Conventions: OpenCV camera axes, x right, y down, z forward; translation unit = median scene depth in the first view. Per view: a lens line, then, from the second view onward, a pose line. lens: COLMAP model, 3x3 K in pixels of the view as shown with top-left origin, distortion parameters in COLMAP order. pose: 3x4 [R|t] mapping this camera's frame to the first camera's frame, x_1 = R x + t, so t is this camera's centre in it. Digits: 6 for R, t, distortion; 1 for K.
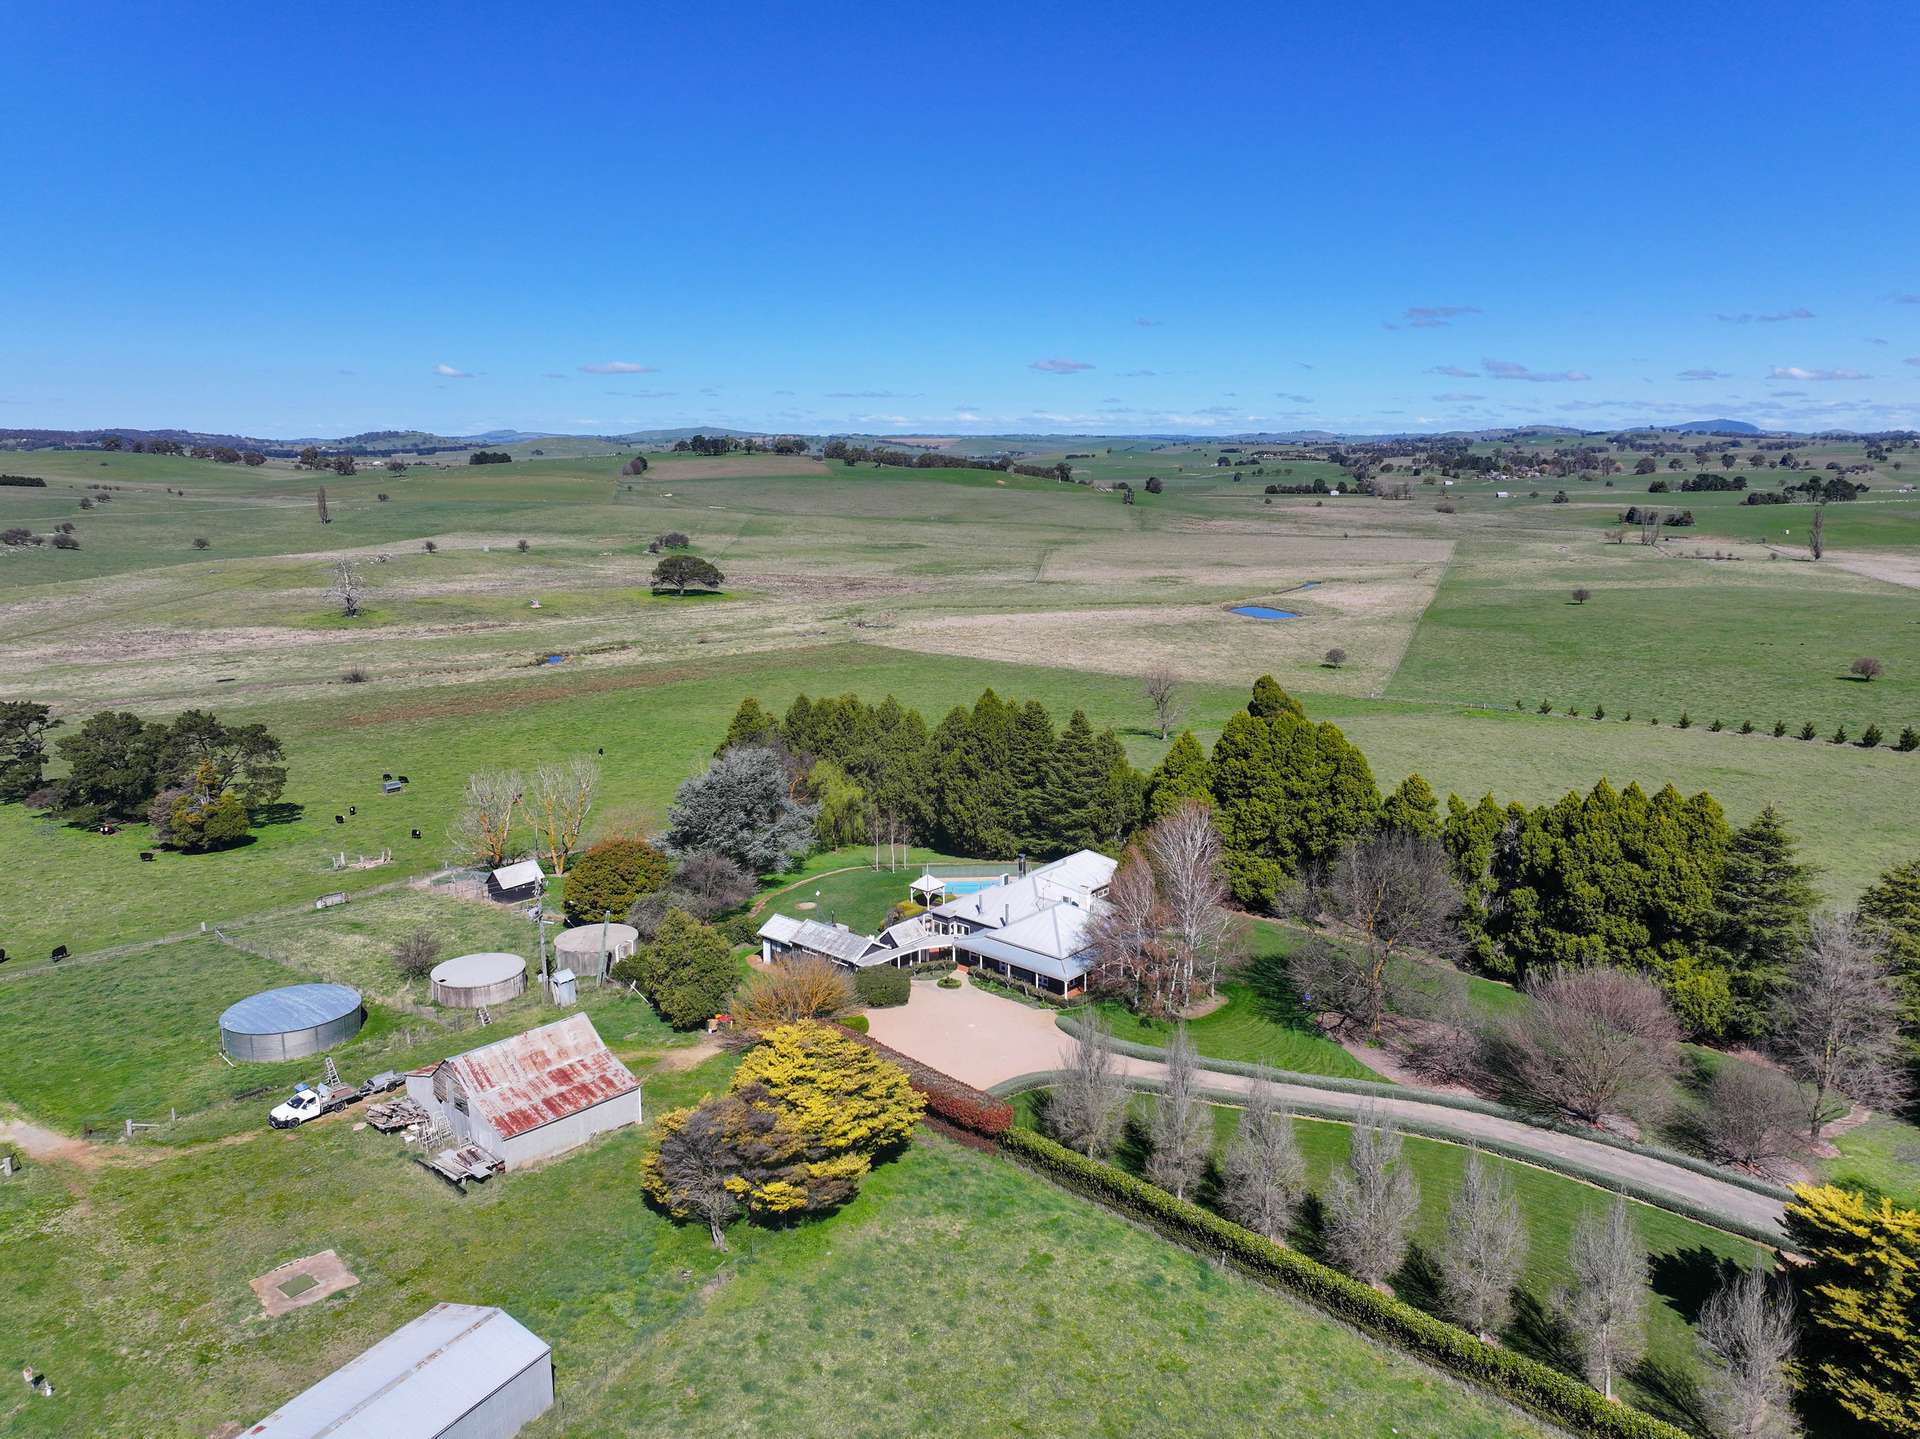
lens RADIAL K [[1355.5, 0, 961.9], [0, 1355.5, 708.6], [0, 0, 1]] dist [-0.003988, 0.016854]
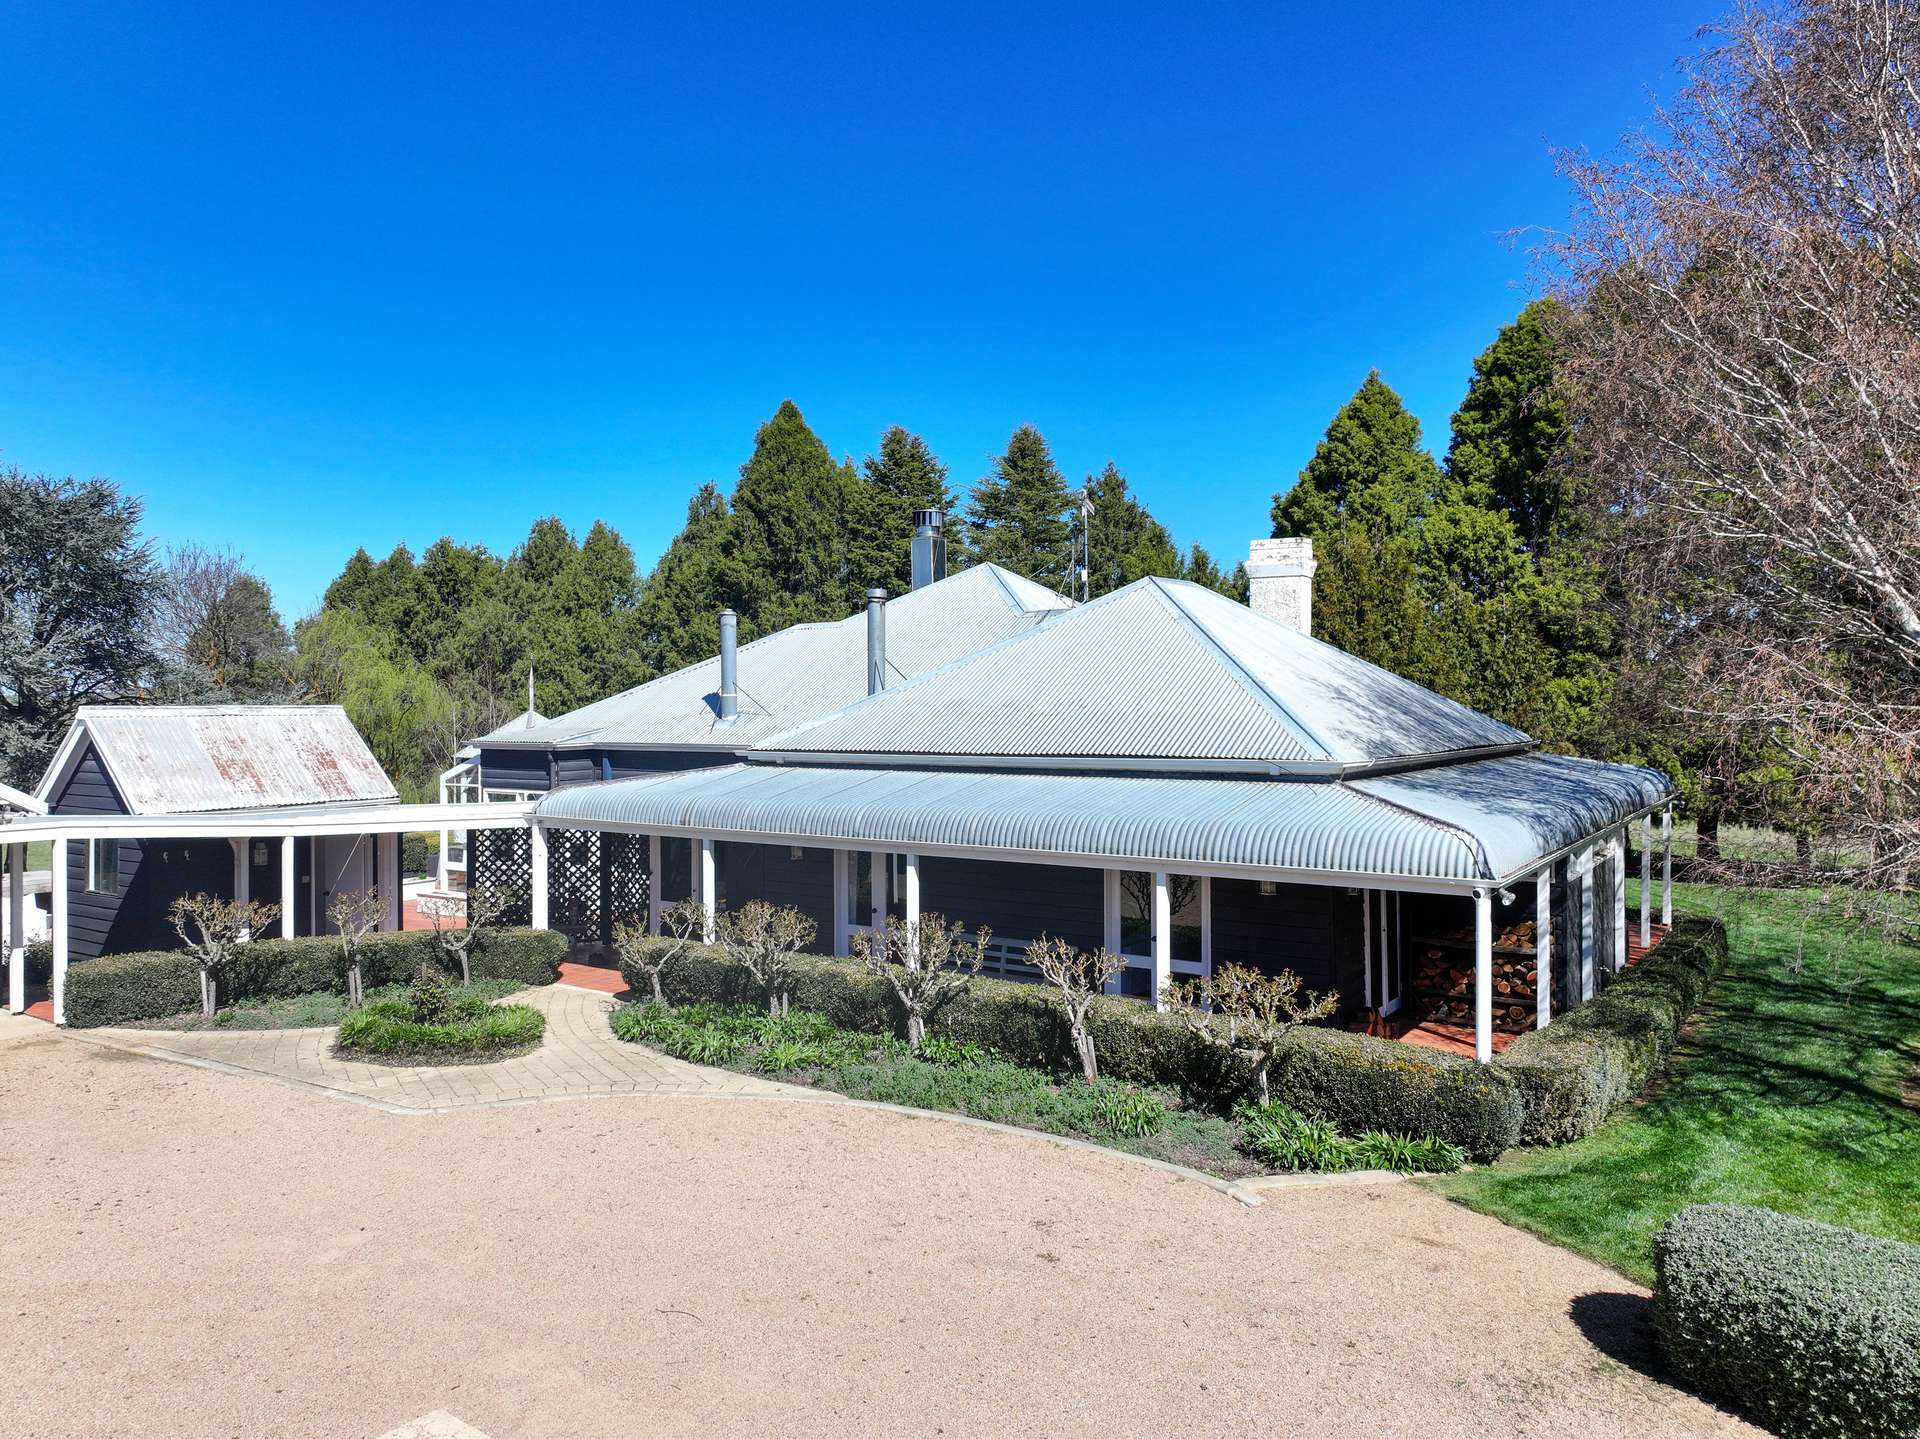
lens RADIAL K [[1355.5, 0, 961.9], [0, 1355.5, 708.6], [0, 0, 1]] dist [-0.003988, 0.016854]
pose [[0.990078, -0.001261, 0.140513, 0.017689], [0.027993, 0.981688, -0.188428, 0.170016], [-0.137702, 0.190491, 0.971983, 0.741342]]
